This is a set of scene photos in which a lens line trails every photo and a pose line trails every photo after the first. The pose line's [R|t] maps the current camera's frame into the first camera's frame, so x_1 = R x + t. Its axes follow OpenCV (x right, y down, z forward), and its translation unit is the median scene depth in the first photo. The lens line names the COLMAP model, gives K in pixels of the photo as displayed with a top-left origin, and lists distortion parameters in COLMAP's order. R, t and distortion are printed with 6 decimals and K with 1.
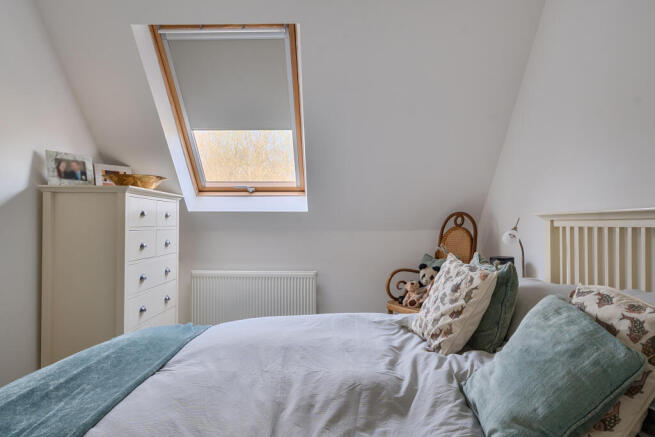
lens RADIAL K [[436.3, 0, 325.7], [0, 436.3, 222.1], [0, 0, 1]] dist [0.002468, -0.000312]
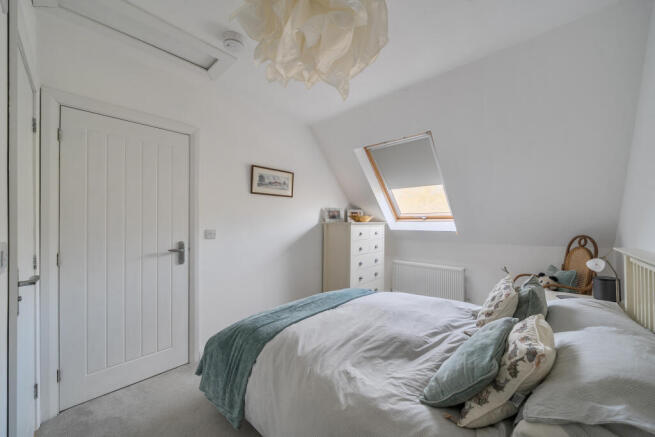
lens RADIAL K [[247.8, 0, 325.4], [0, 247.8, 218.2], [0, 0, 1]] dist [-0.000757, -0.000065]
pose [[0.747693, -0.015424, -0.663865, 0.249631], [0.003873, 0.999814, -0.018867, -0.068412], [0.664033, 0.011536, 0.747614, -0.037350]]
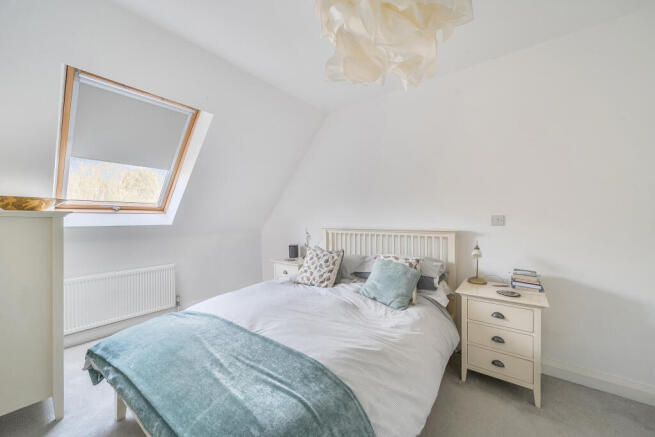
lens RADIAL K [[247.8, 0, 325.4], [0, 247.8, 218.2], [0, 0, 1]] dist [-0.000757, -0.000065]
pose [[0.604450, -0.003556, 0.796635, -0.470939], [0.002377, 0.999994, 0.002660, -0.055467], [-0.796640, 0.000285, 0.604454, 0.083806]]
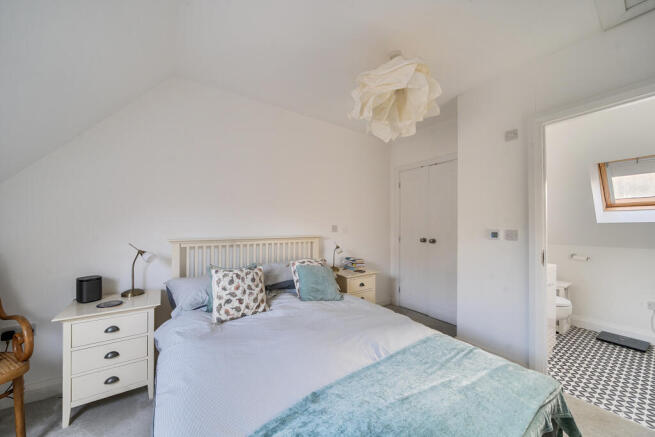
lens RADIAL K [[237.4, 0, 327.7], [0, 237.4, 228.0], [0, 0, 1]] dist [-0.000697, -0.000043]
pose [[-0.590480, -0.004183, 0.807042, -0.438232], [-0.003878, 0.999990, 0.002346, -0.050993], [-0.807043, -0.001745, -0.590490, 0.771307]]
